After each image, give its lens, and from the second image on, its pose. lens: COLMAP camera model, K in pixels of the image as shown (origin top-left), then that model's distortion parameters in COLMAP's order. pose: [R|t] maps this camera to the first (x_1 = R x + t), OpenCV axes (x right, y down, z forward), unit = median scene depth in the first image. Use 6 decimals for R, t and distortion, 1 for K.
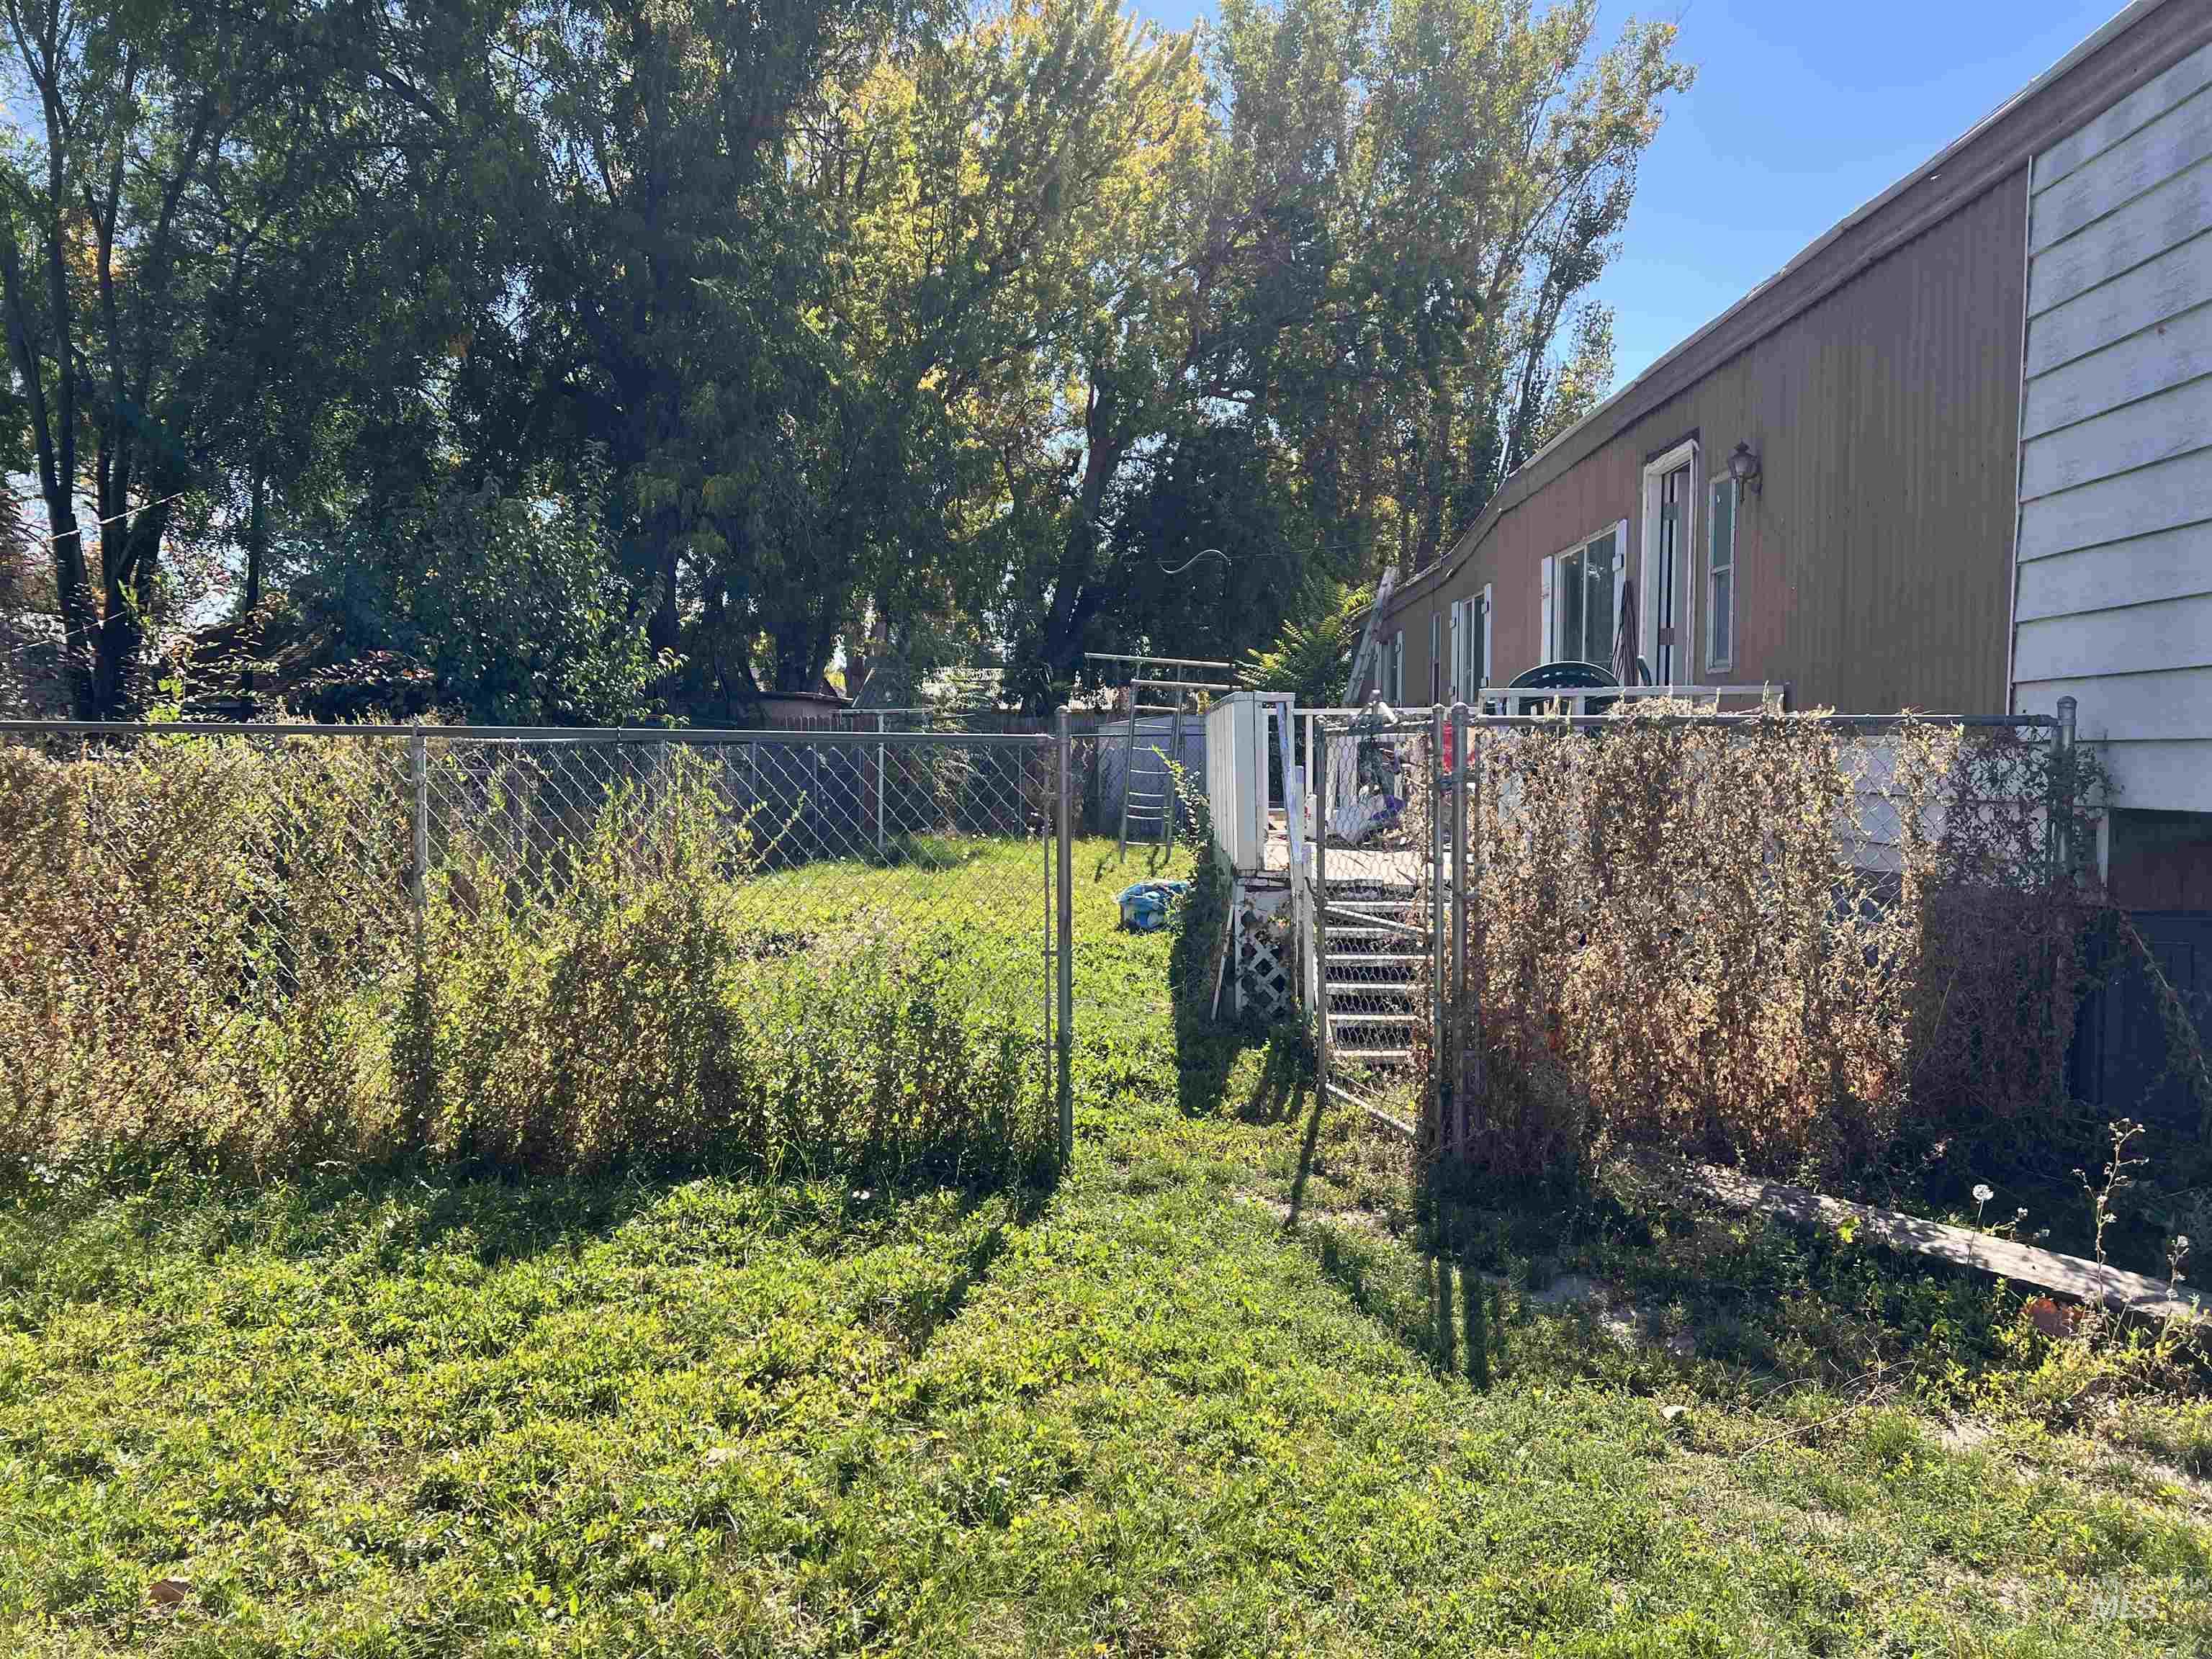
lens RADIAL K [[1656.2, 0, 1117.2], [0, 1656.2, 826.6], [0, 0, 1]] dist [0.046517, -0.054916]
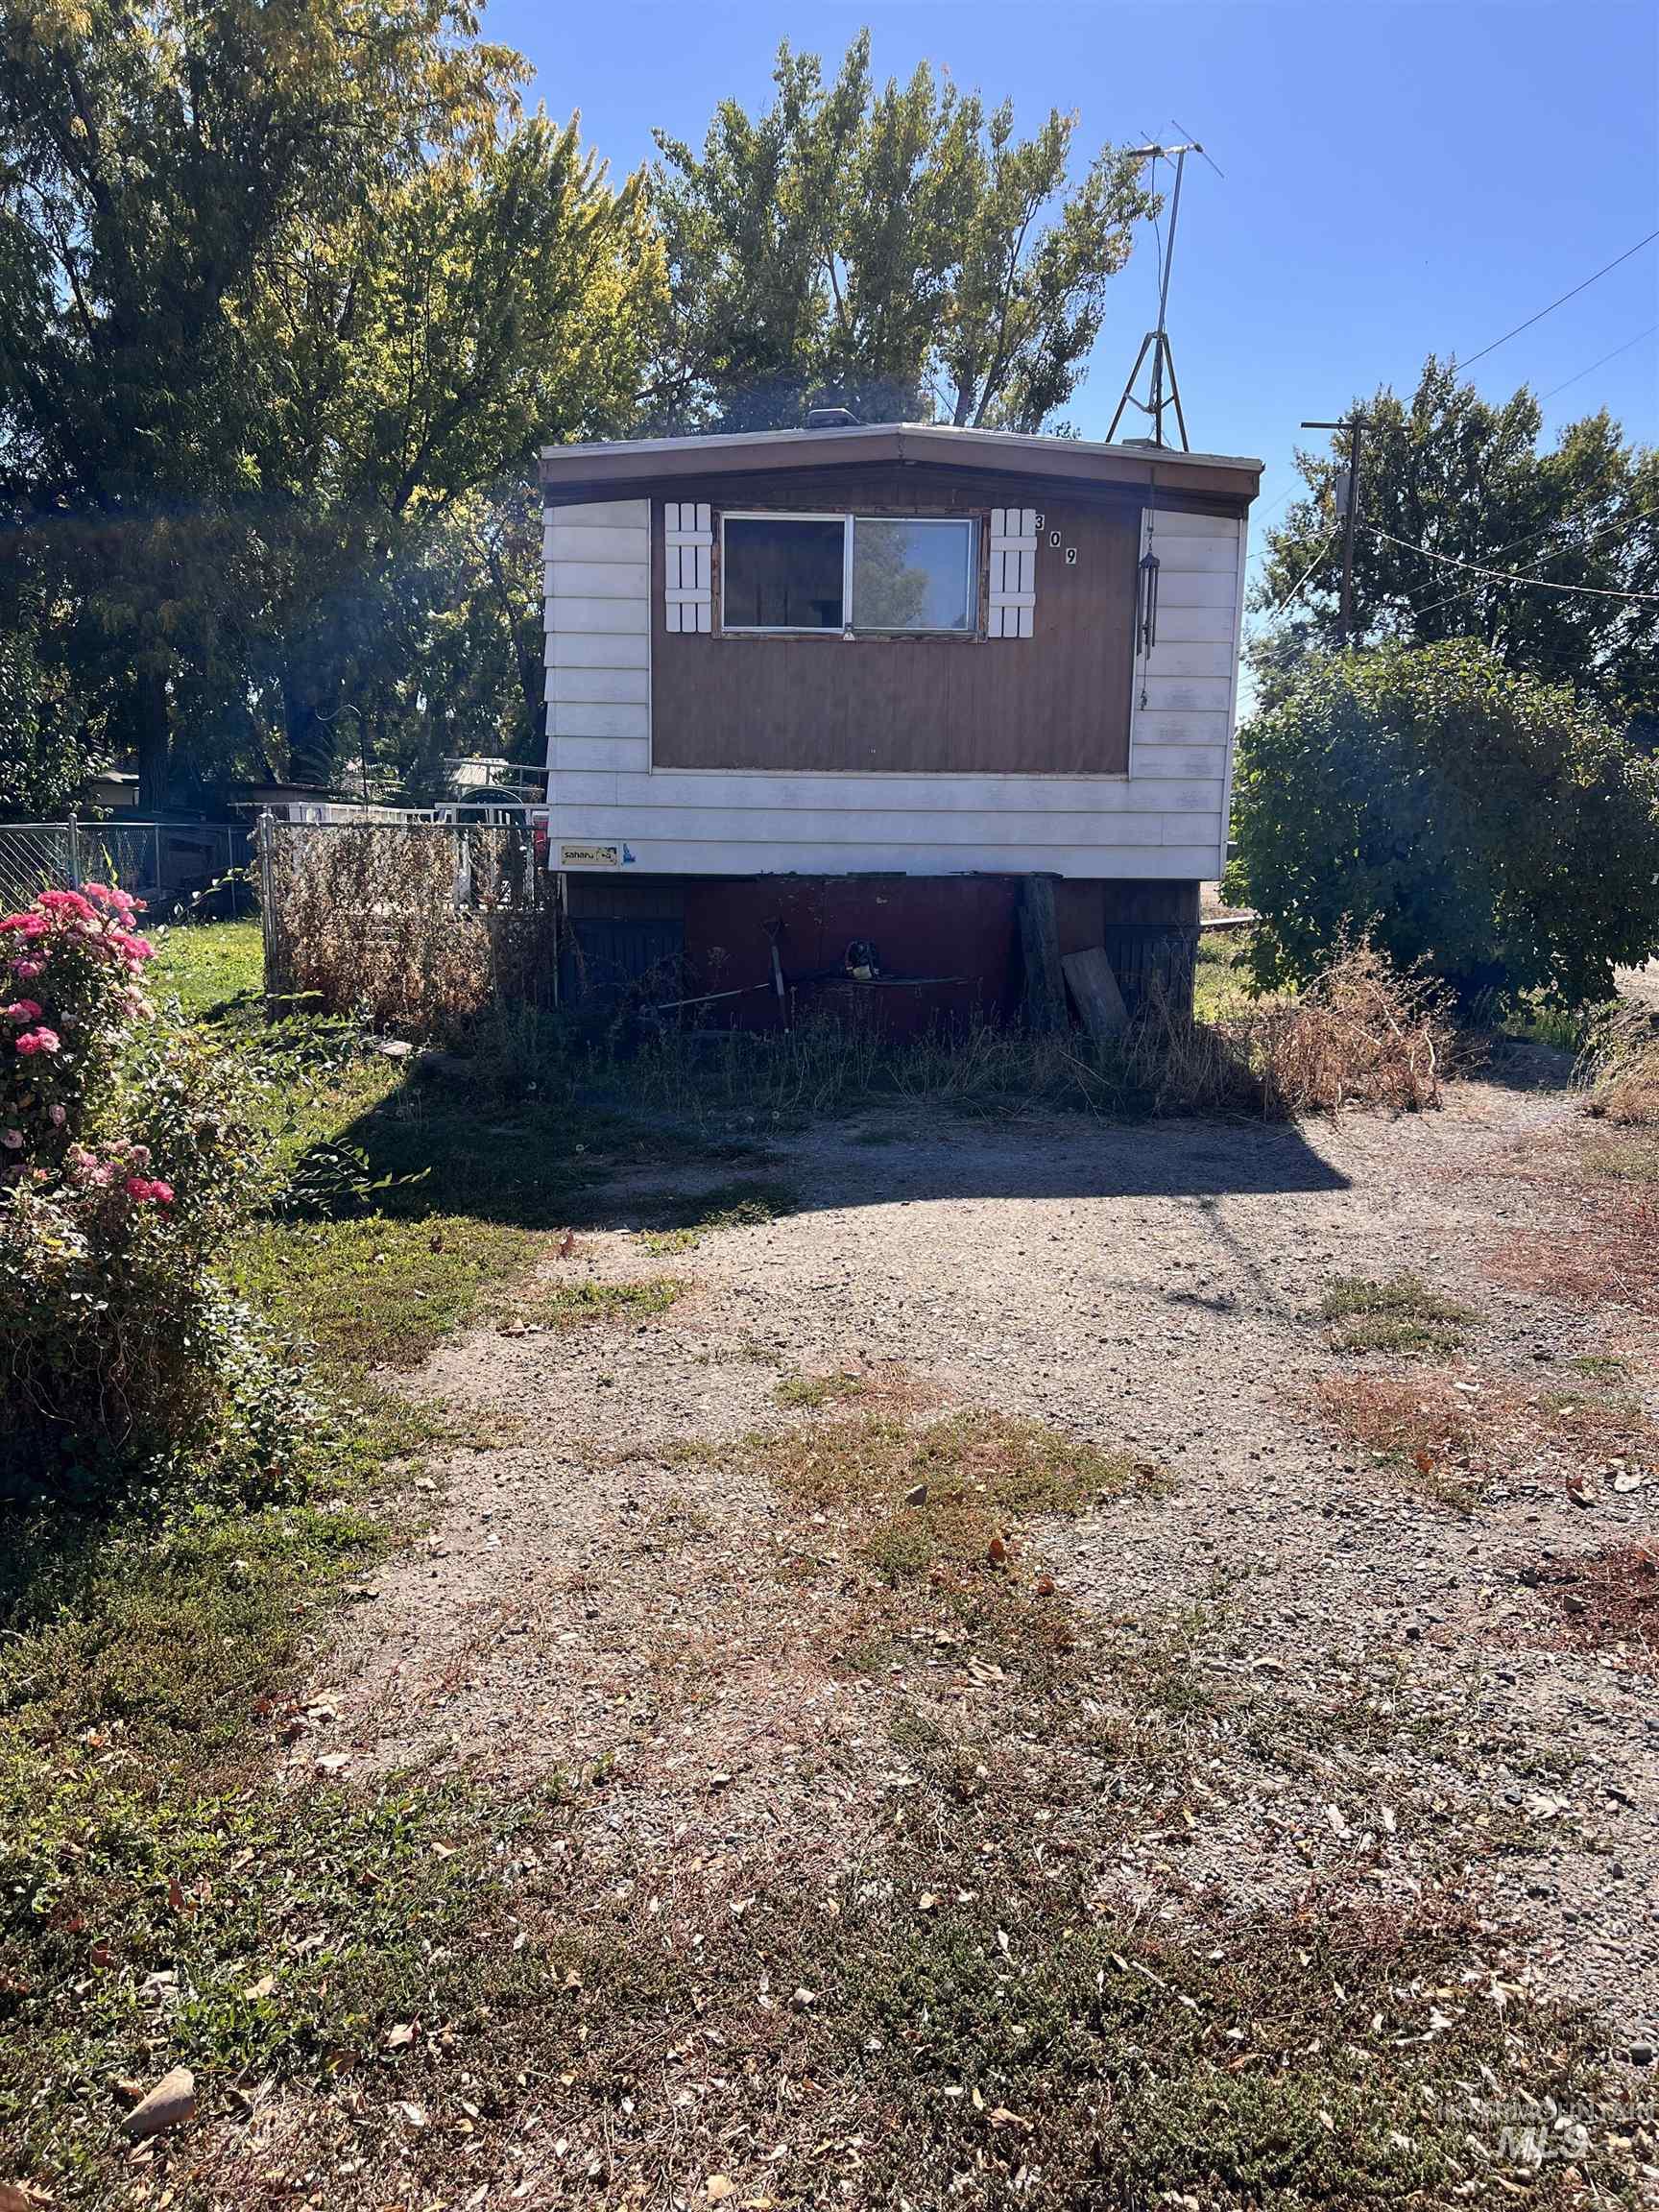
lens RADIAL K [[1656.2, 0, 817.1], [0, 1656.2, 1110.0], [0, 0, 1]] dist [0.046517, -0.054916]
pose [[0.999218, 0.002650, 0.039441, 0.122490], [-0.007128, 0.993475, 0.113829, 0.007357], [-0.038882, -0.114021, 0.992717, -0.166743]]
